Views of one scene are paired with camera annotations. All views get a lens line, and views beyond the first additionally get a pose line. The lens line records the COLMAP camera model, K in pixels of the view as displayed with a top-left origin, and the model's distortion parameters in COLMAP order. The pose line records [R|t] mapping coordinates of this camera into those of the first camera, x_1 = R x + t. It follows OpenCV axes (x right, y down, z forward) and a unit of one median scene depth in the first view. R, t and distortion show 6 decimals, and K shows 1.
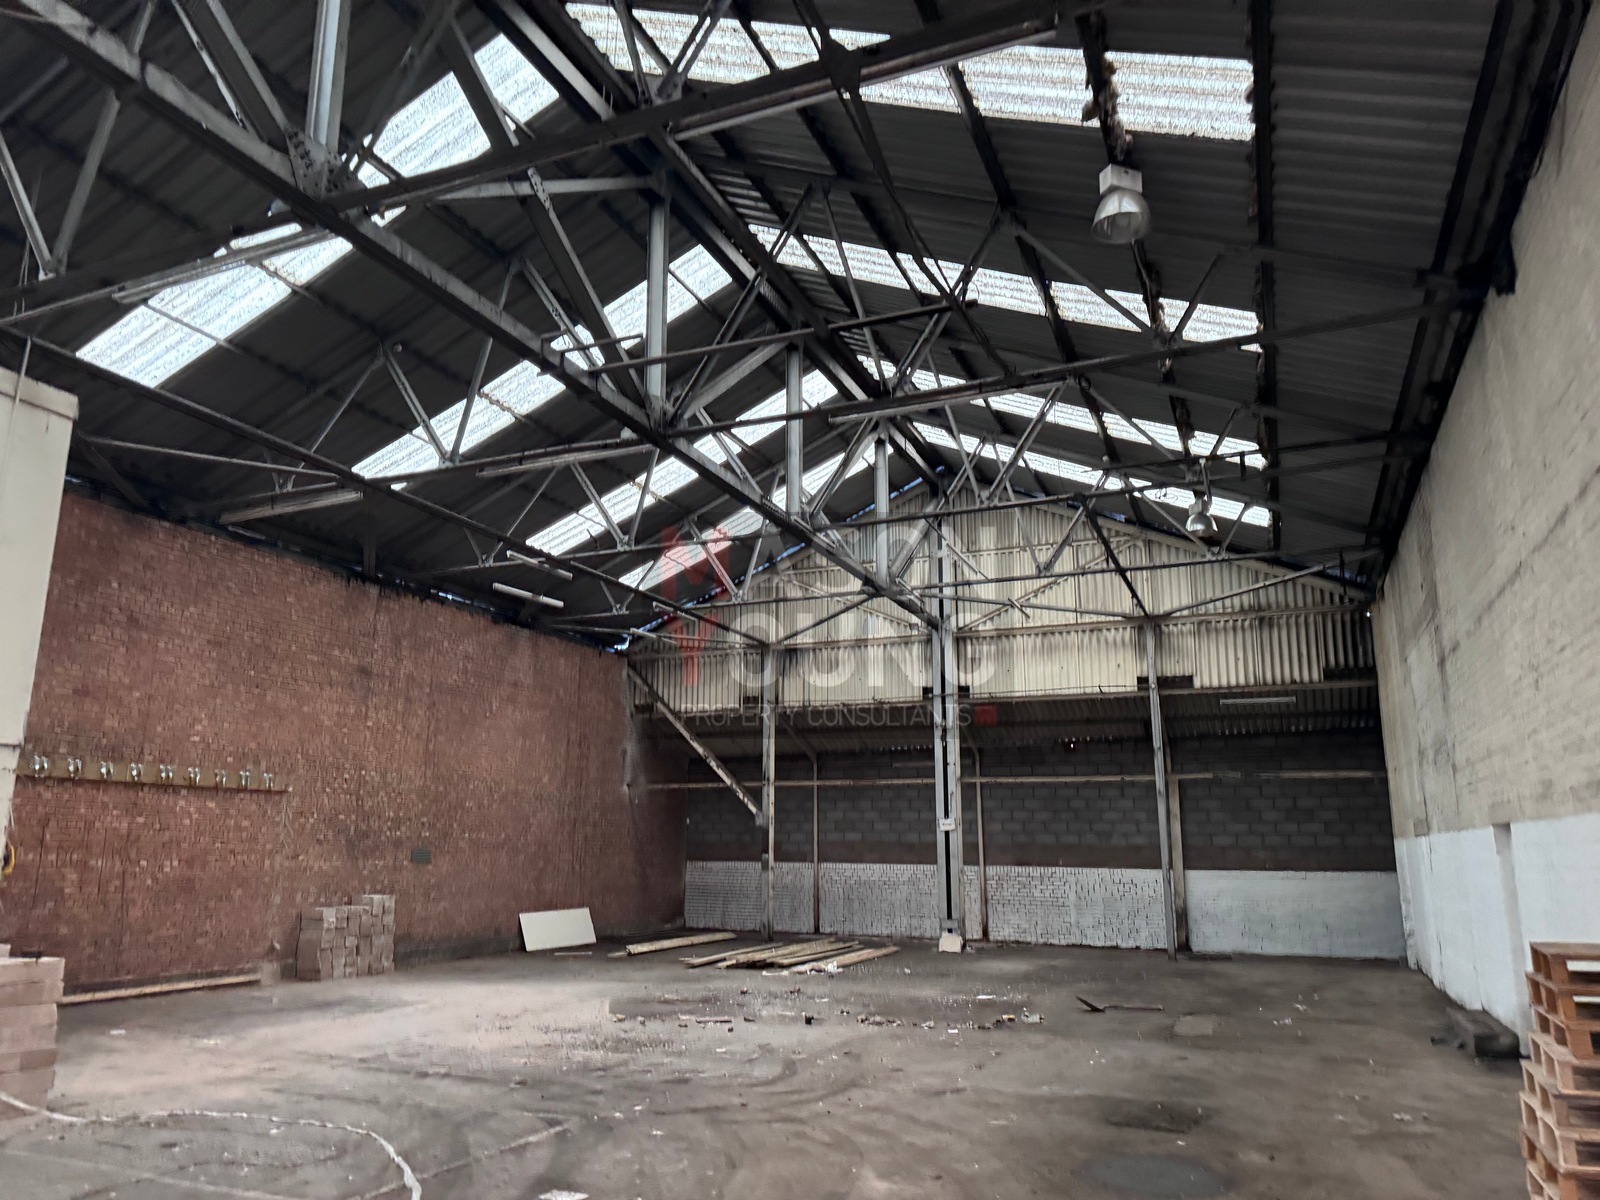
lens RADIAL K [[1131.3, 0, 797.6], [0, 1131.3, 621.2], [0, 0, 1]] dist [0.109218, -0.171108]
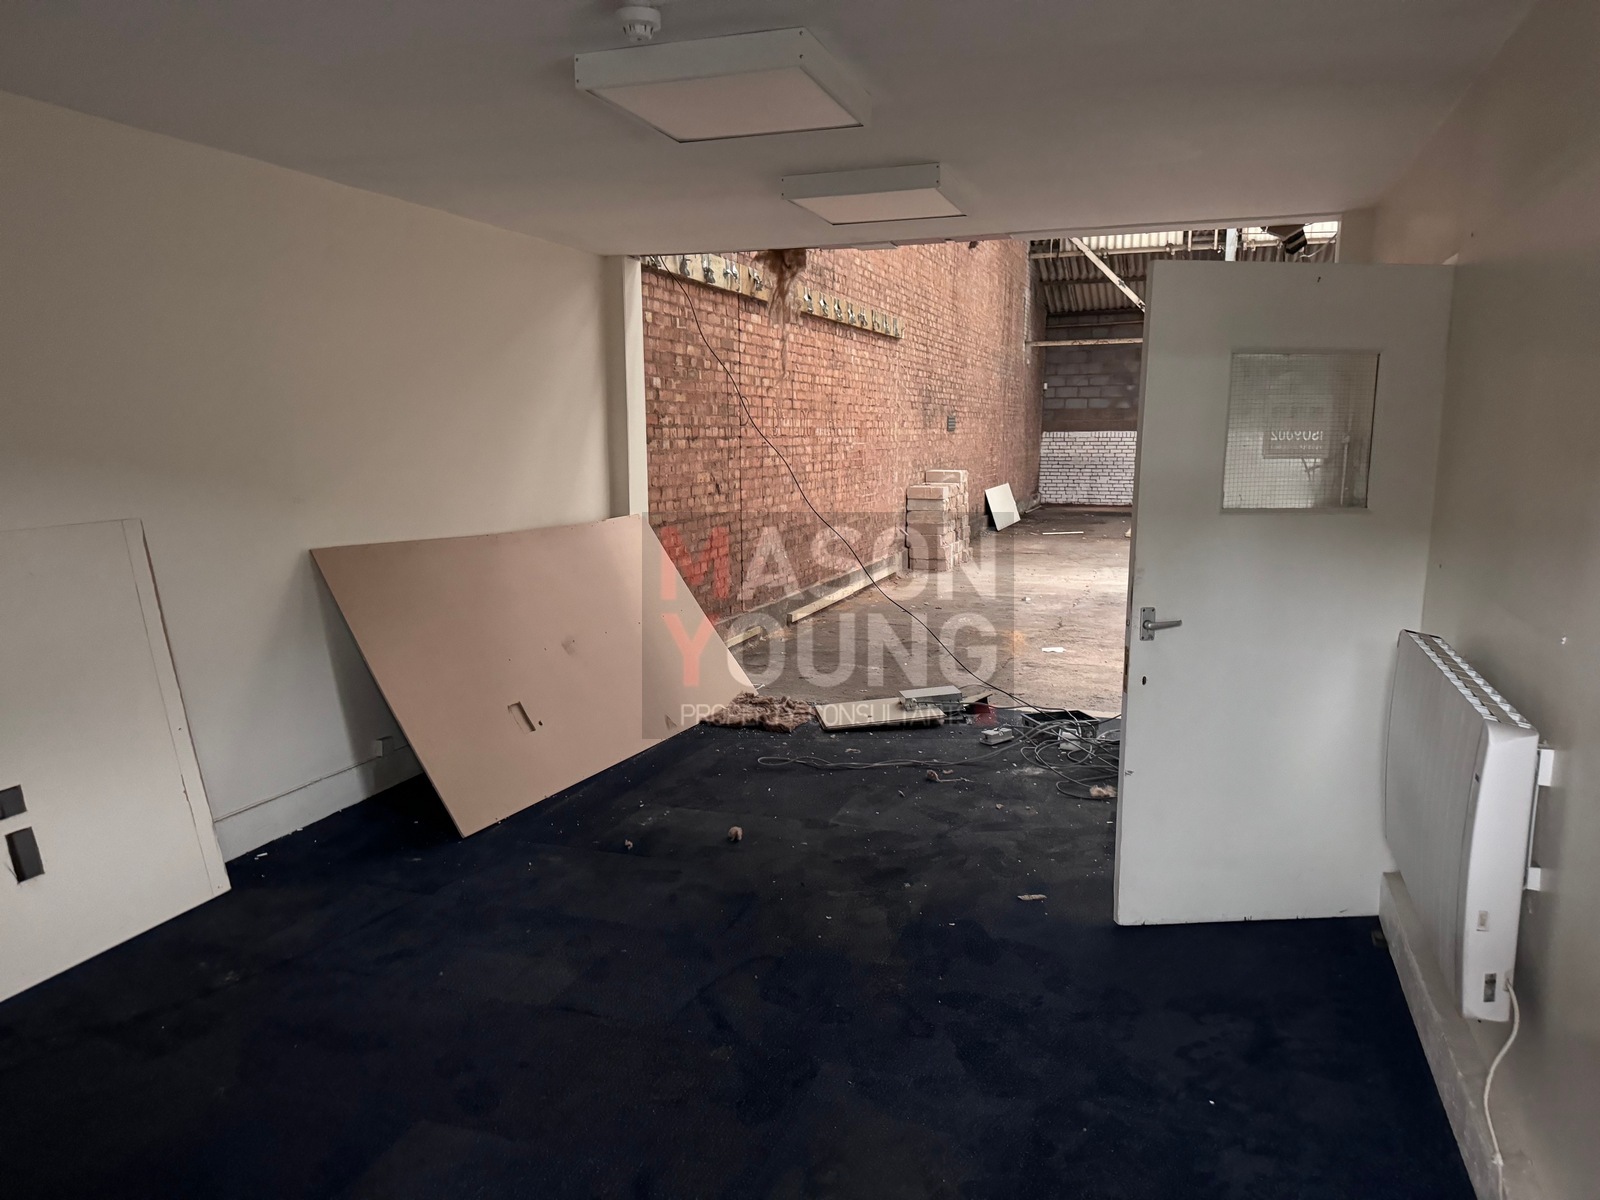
lens RADIAL K [[1131.3, 0, 797.6], [0, 1131.3, 621.2], [0, 0, 1]] dist [0.109218, -0.171108]
pose [[0.998047, -0.019571, 0.059328, -0.551825], [-0.003308, 0.931771, 0.363030, 0.044952], [-0.062385, -0.362517, 0.929887, 0.217005]]
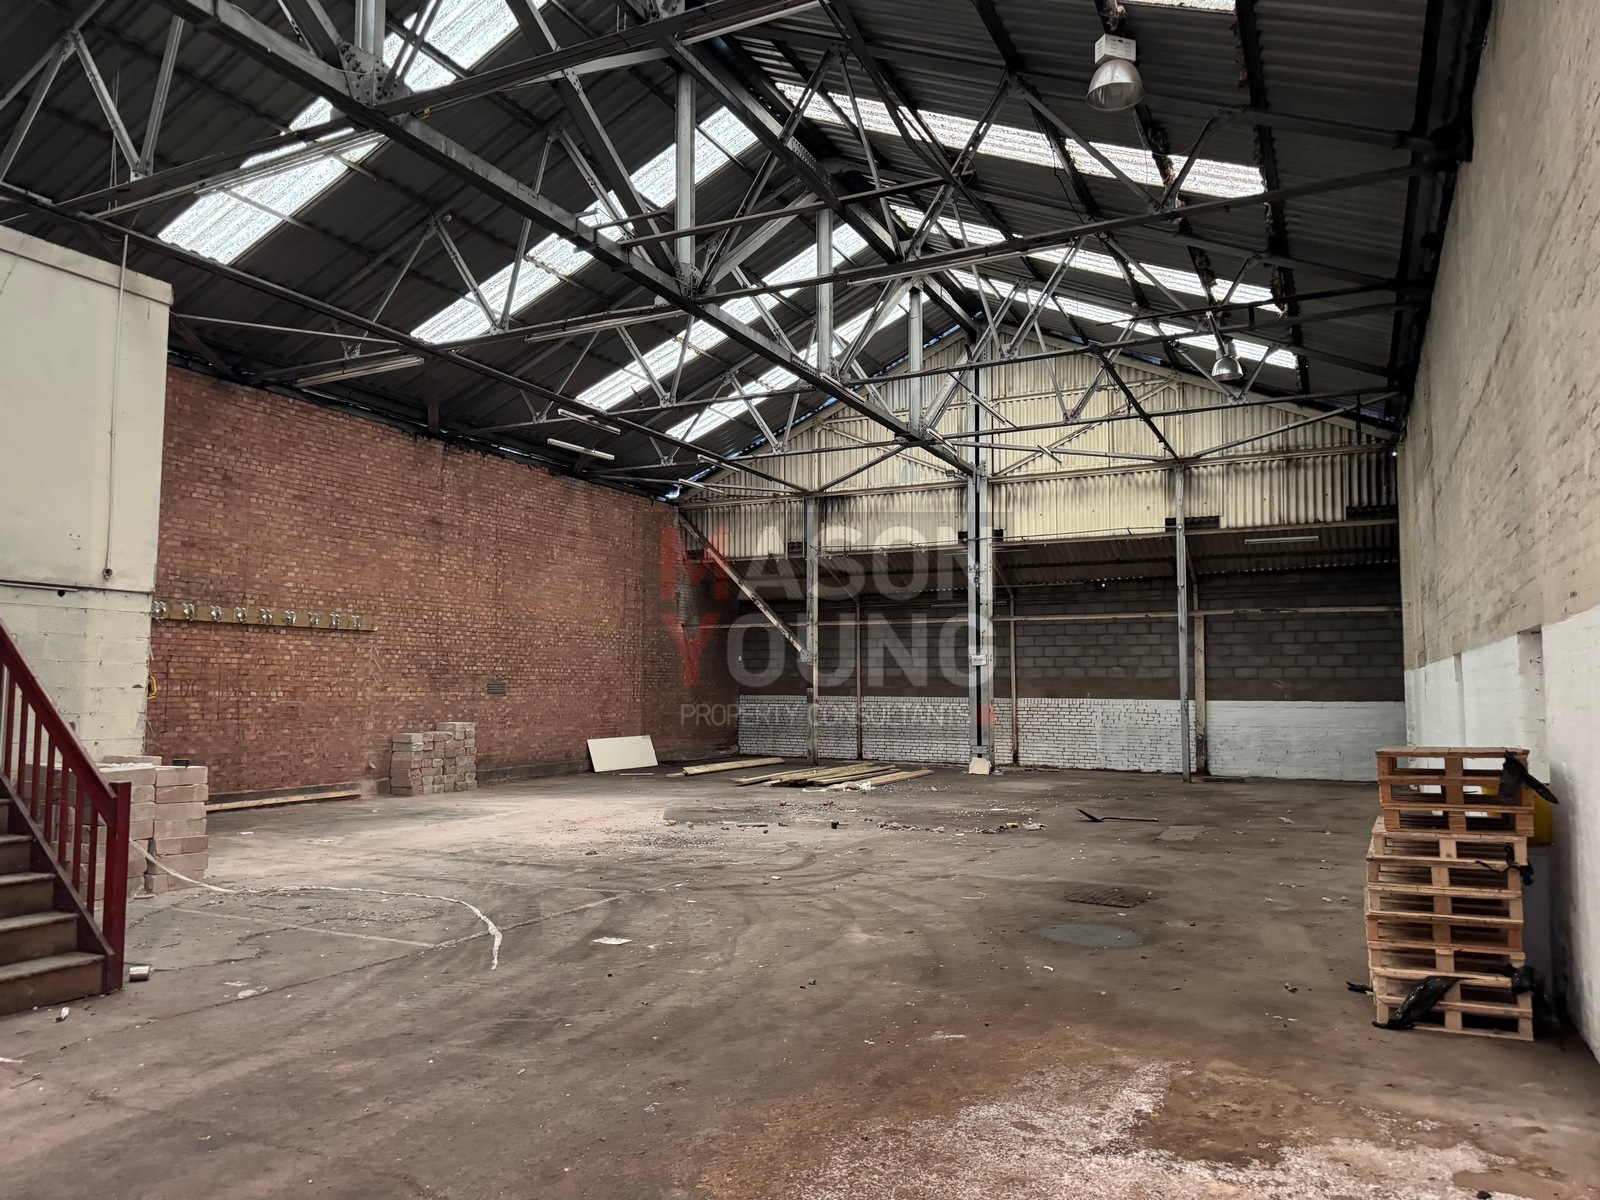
lens RADIAL K [[1131.3, 0, 797.6], [0, 1131.3, 621.2], [0, 0, 1]] dist [0.109218, -0.171108]
pose [[0.998432, -0.005726, -0.055676, 0.027335], [0.013440, 0.990175, 0.139189, -0.009858], [0.054332, -0.139719, 0.988699, -0.072801]]
